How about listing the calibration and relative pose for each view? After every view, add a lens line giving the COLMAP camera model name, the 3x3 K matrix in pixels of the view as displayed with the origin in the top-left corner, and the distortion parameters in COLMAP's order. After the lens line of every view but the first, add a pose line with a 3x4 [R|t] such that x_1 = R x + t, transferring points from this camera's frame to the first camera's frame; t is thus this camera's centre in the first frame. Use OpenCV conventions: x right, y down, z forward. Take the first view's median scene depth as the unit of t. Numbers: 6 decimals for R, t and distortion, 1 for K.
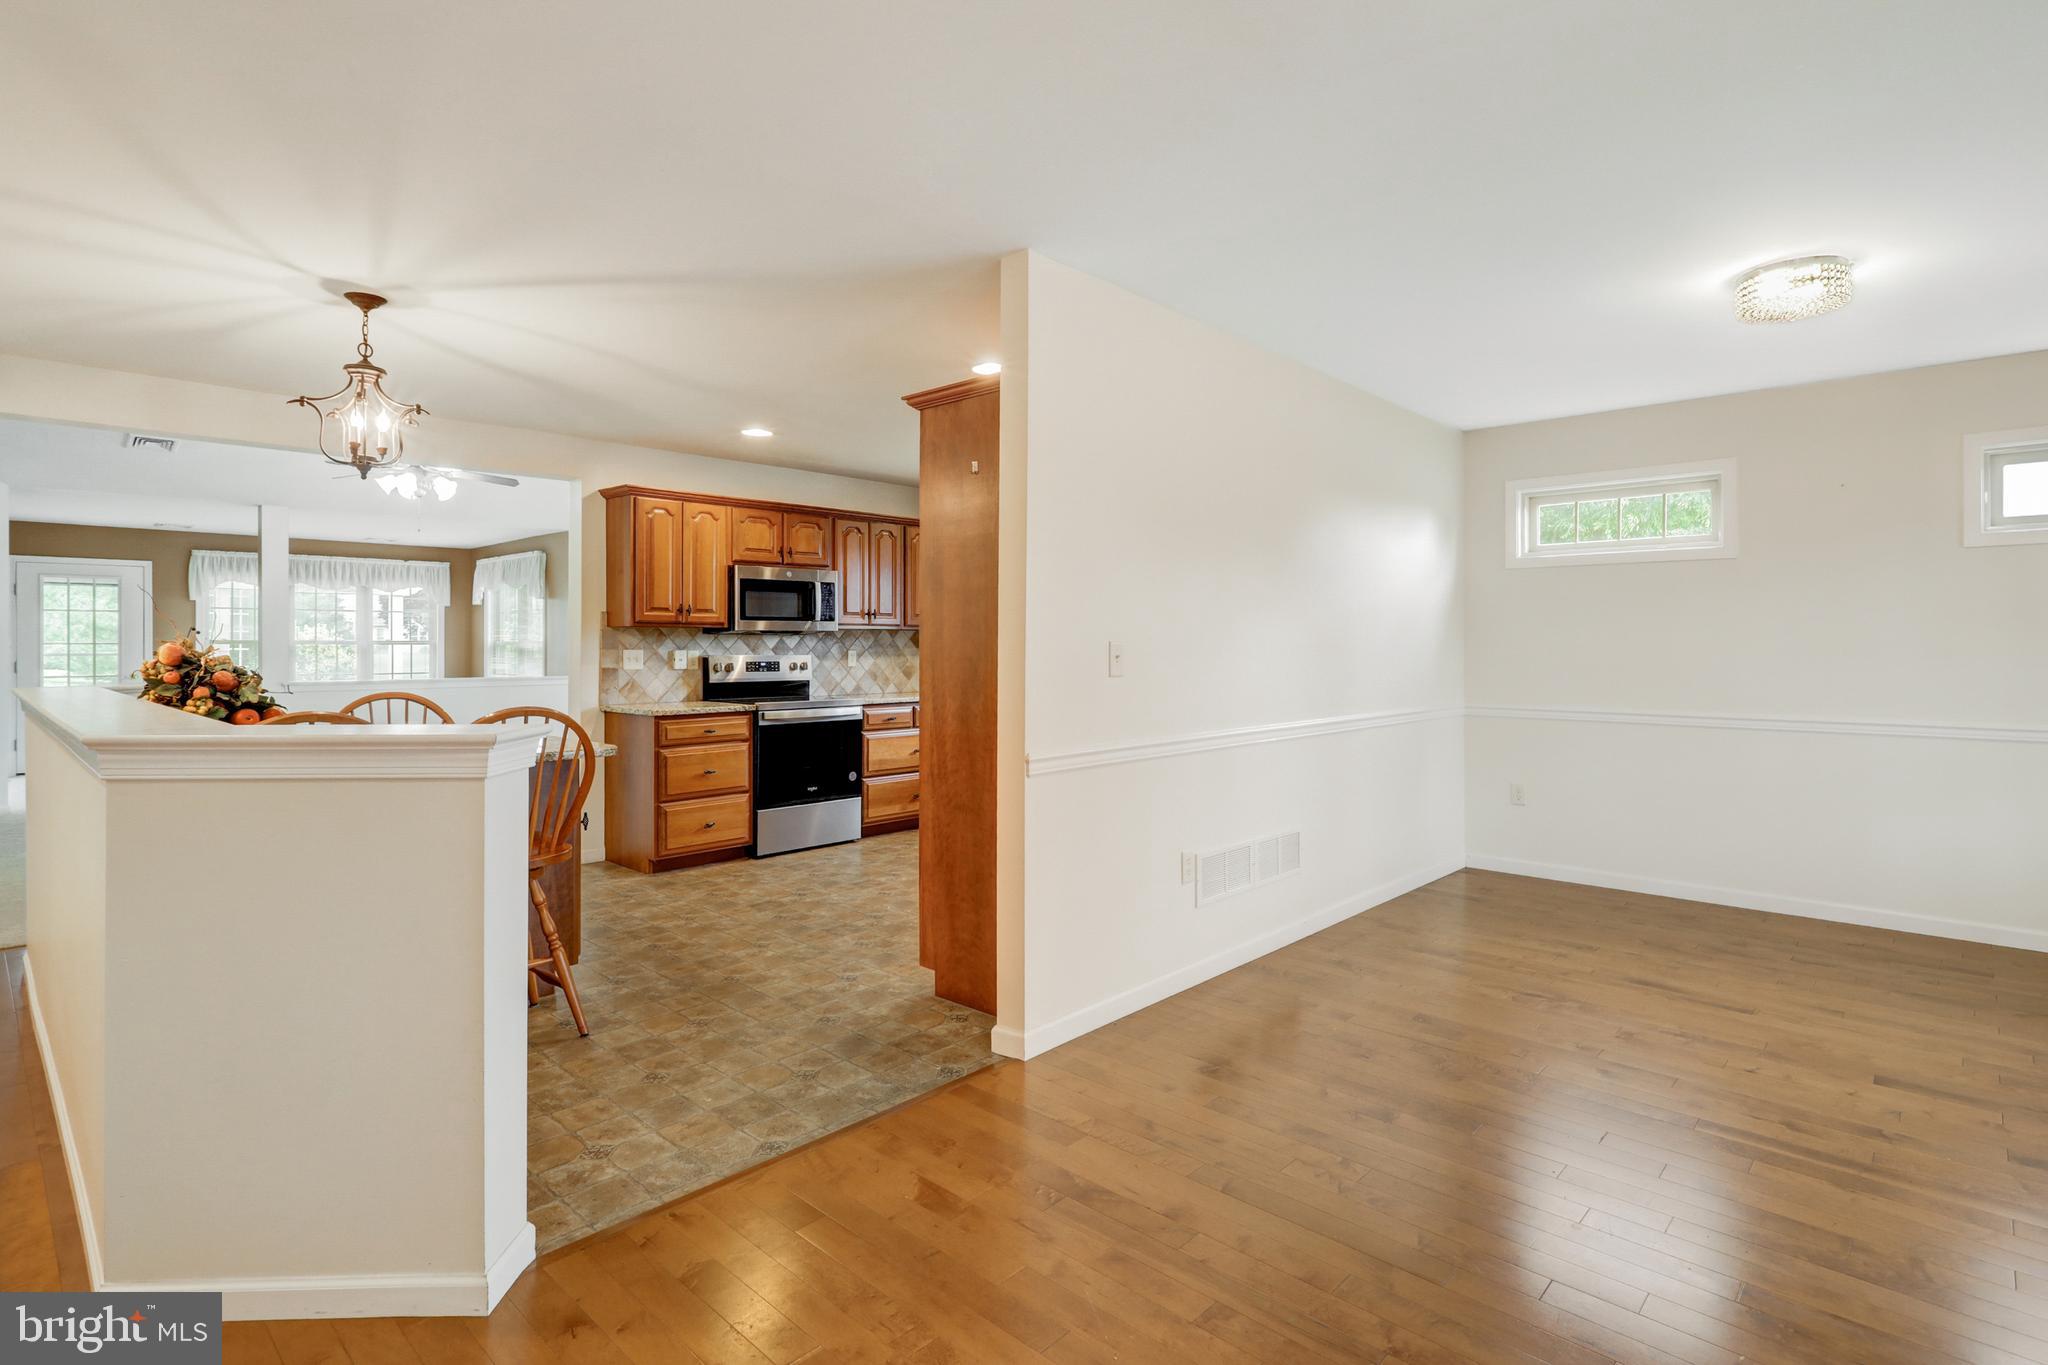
lens RADIAL K [[1013.1, 0, 1032.4], [0, 1013.1, 642.9], [0, 0, 1]] dist [-0.001024, 0.000273]
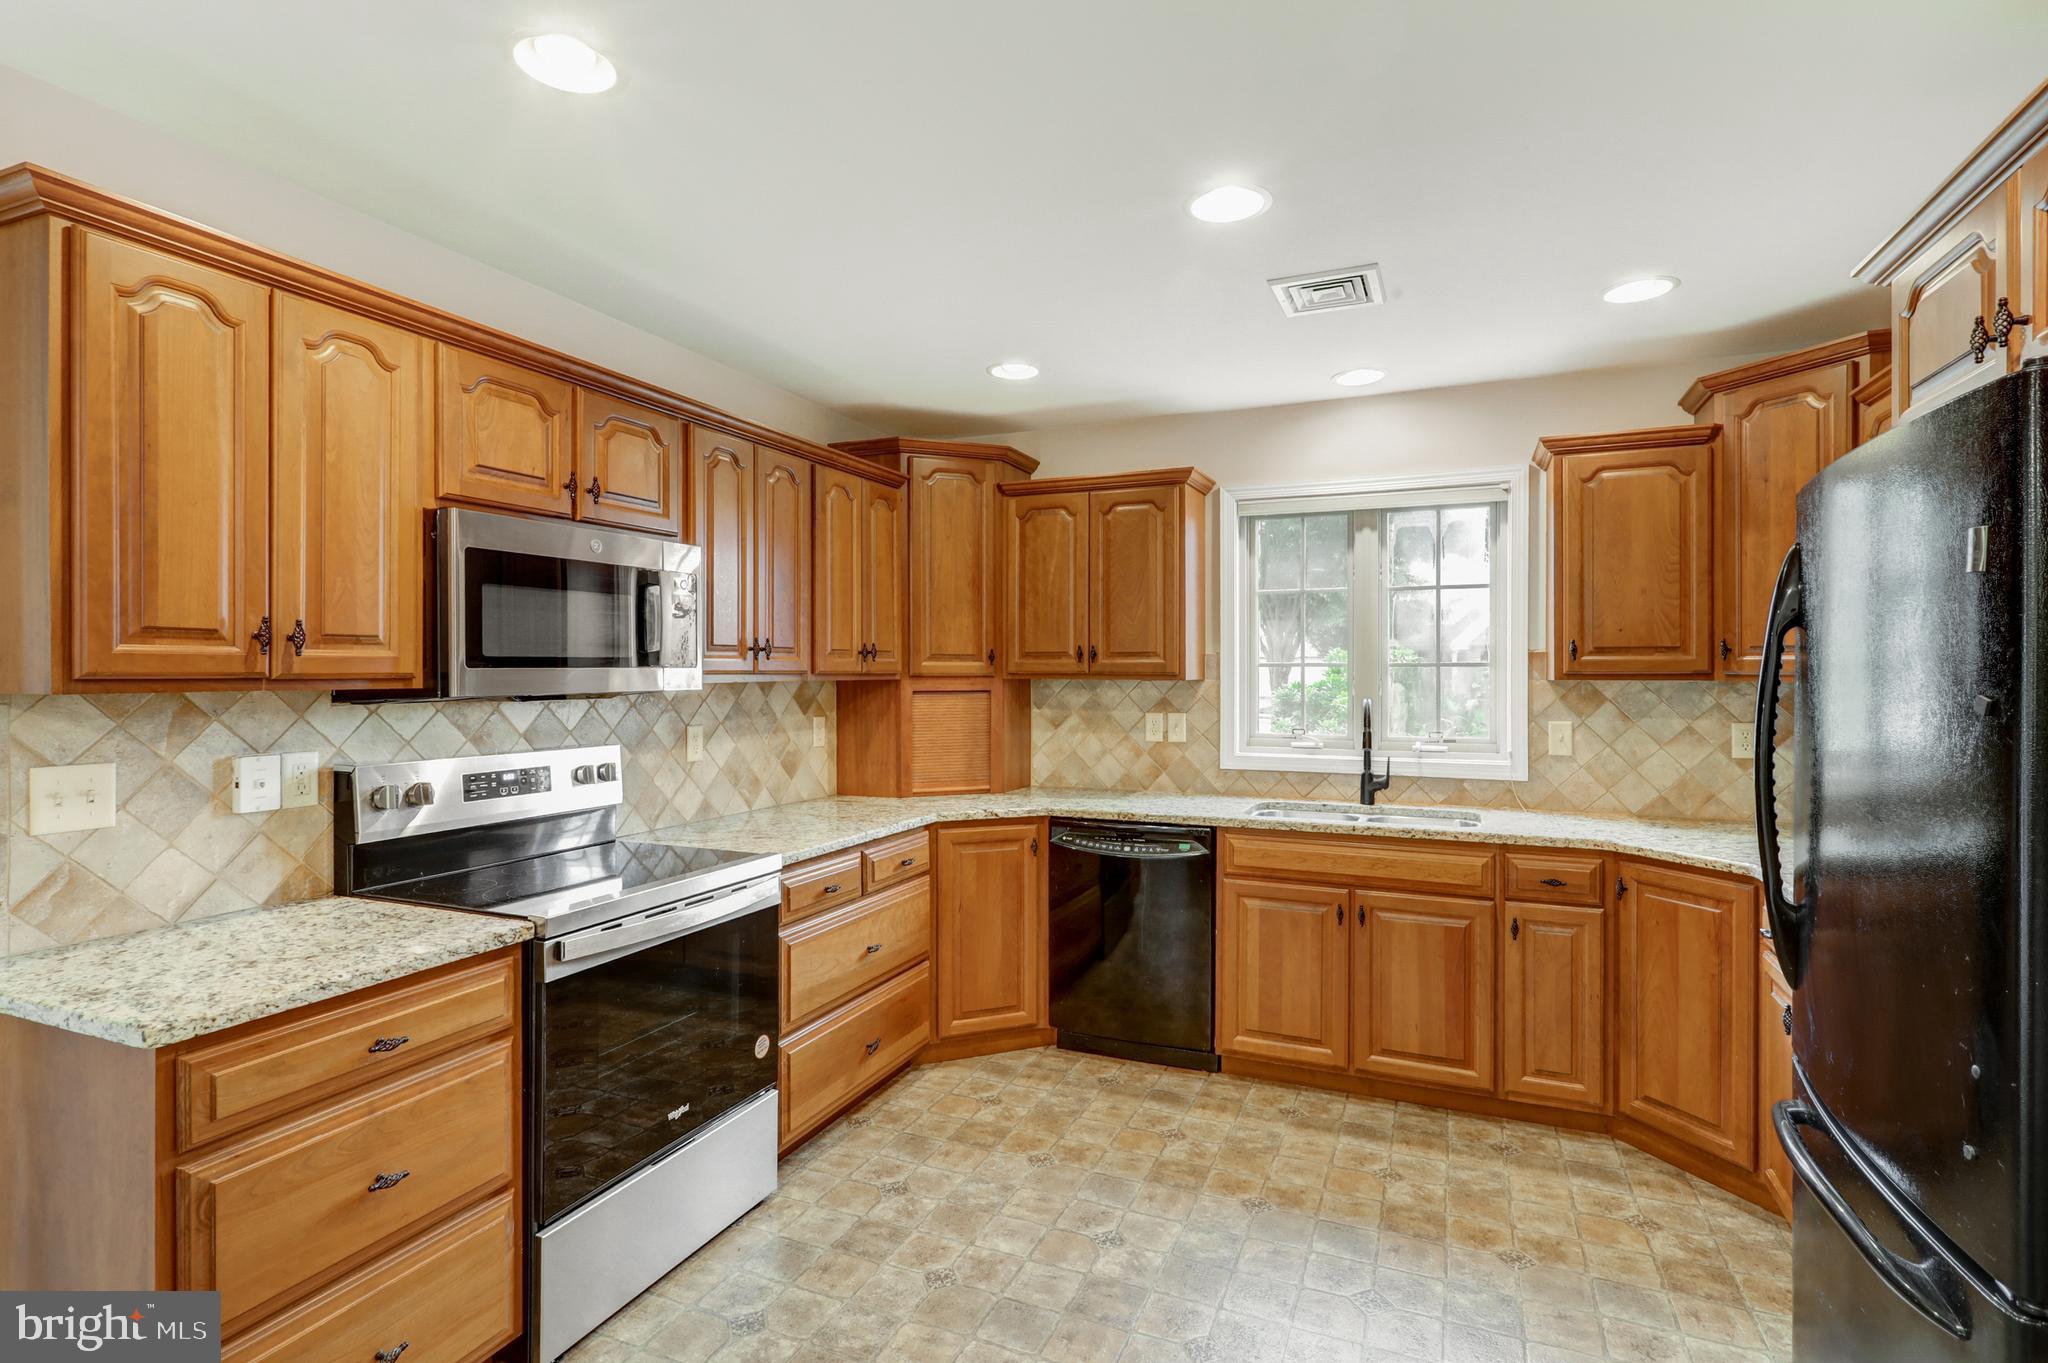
lens RADIAL K [[1003.5, 0, 1026.7], [0, 1003.5, 675.7], [0, 0, 1]] dist [-0.000120, 0.001523]
pose [[0.941003, -0.001129, 0.338396, -0.214572], [-0.001042, 0.999980, 0.006233, -0.021088], [-0.338397, -0.006218, 0.940983, 0.585139]]
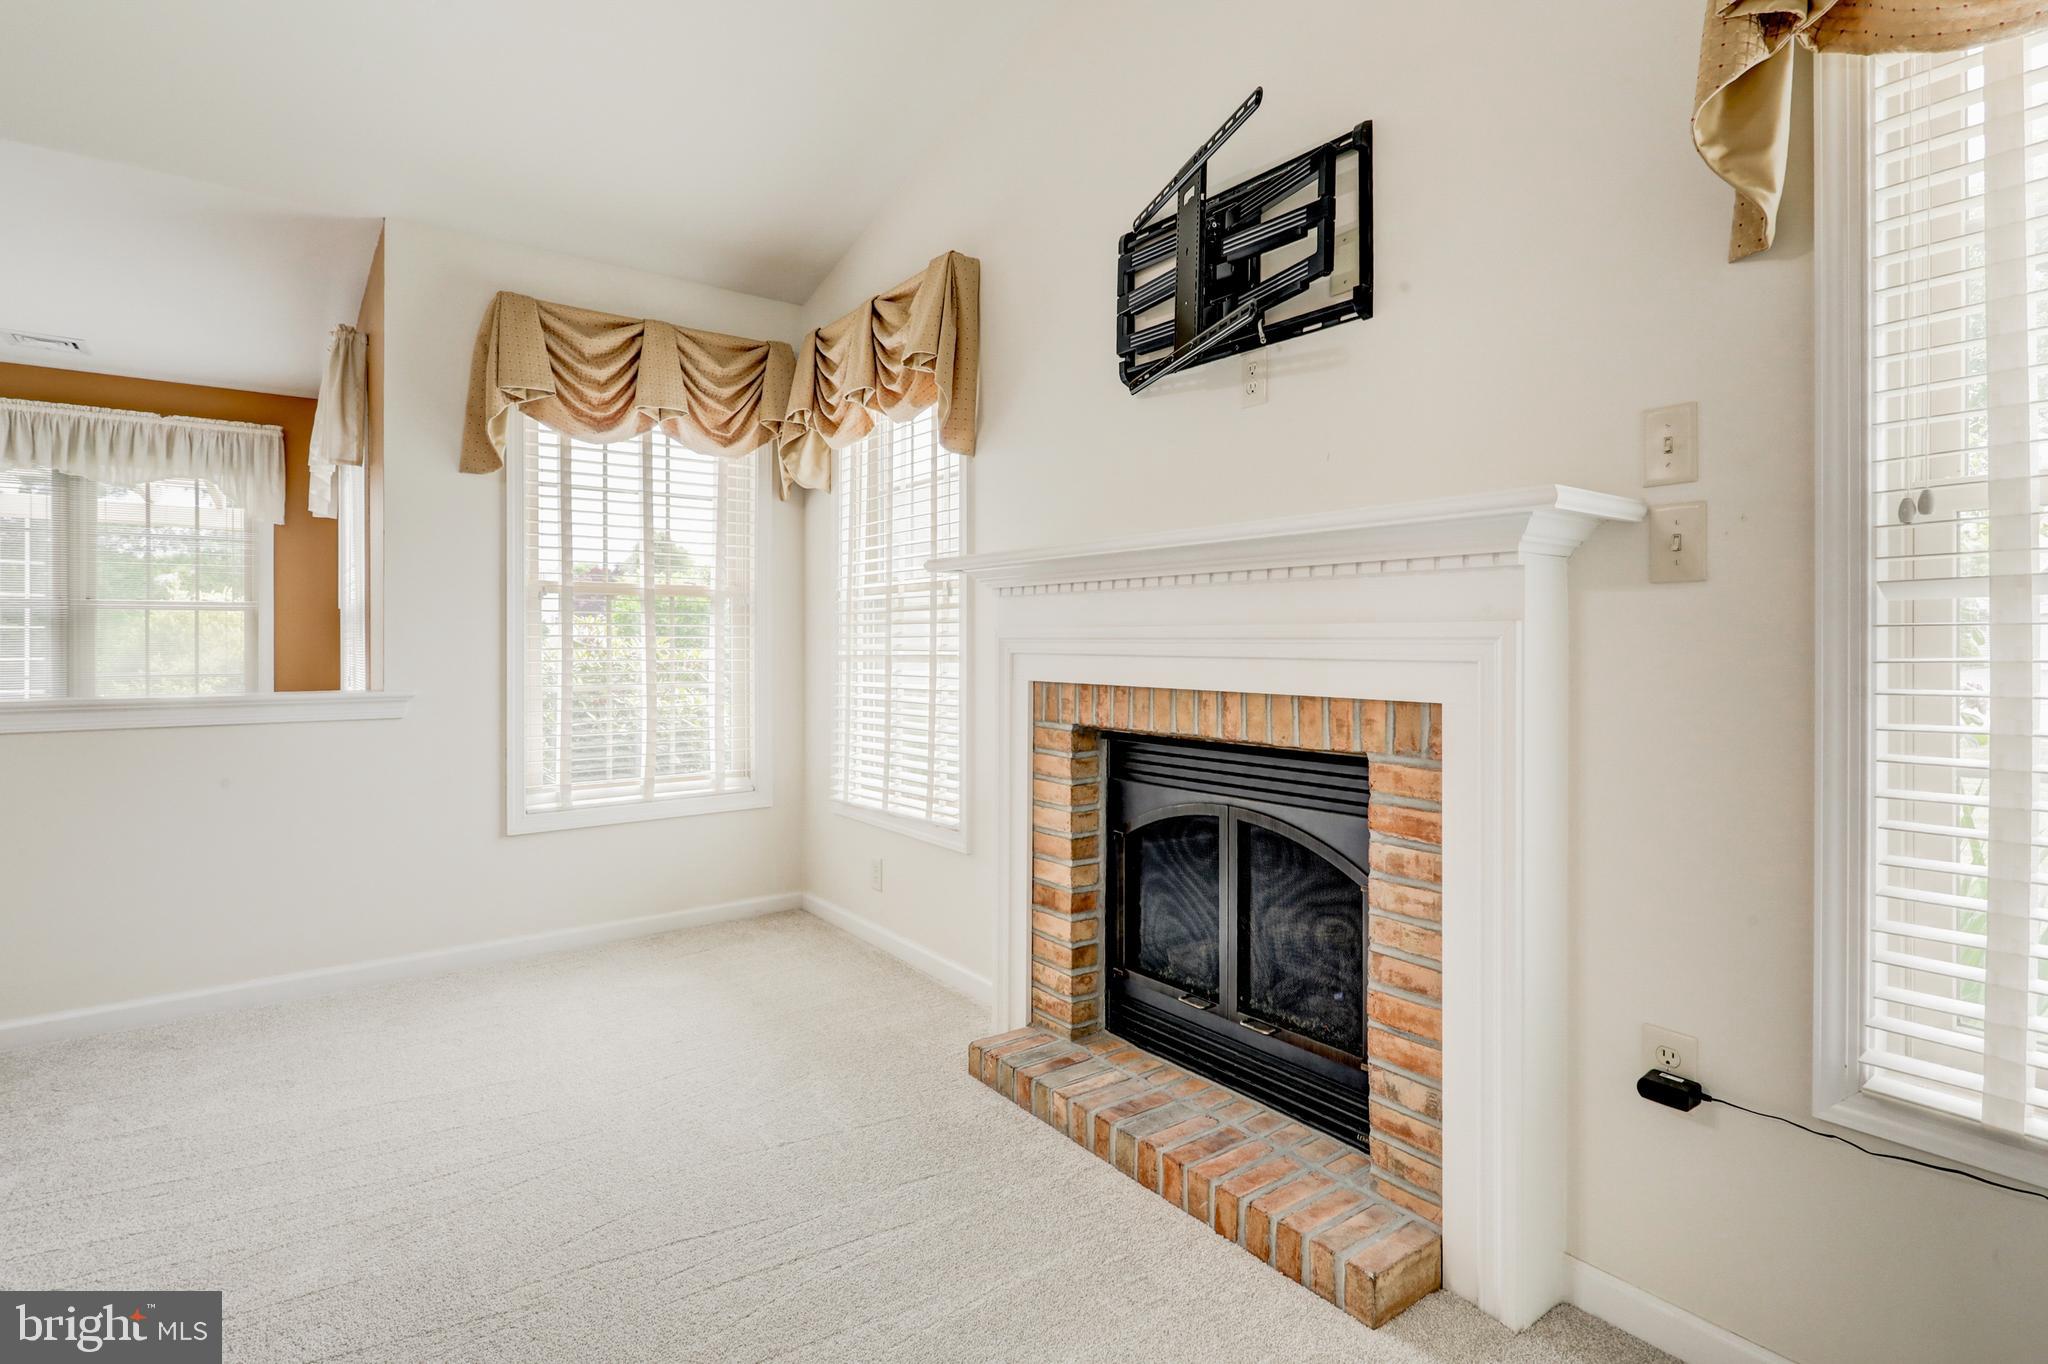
lens RADIAL K [[1013.1, 0, 1032.4], [0, 1013.1, 642.4], [0, 0, 1]] dist [-0.001024, 0.000273]
pose [[0.984863, -0.000255, -0.173335, -0.339173], [0.000522, 0.999999, 0.001497, 0.028629], [0.173334, -0.001565, 0.984862, 1.202716]]
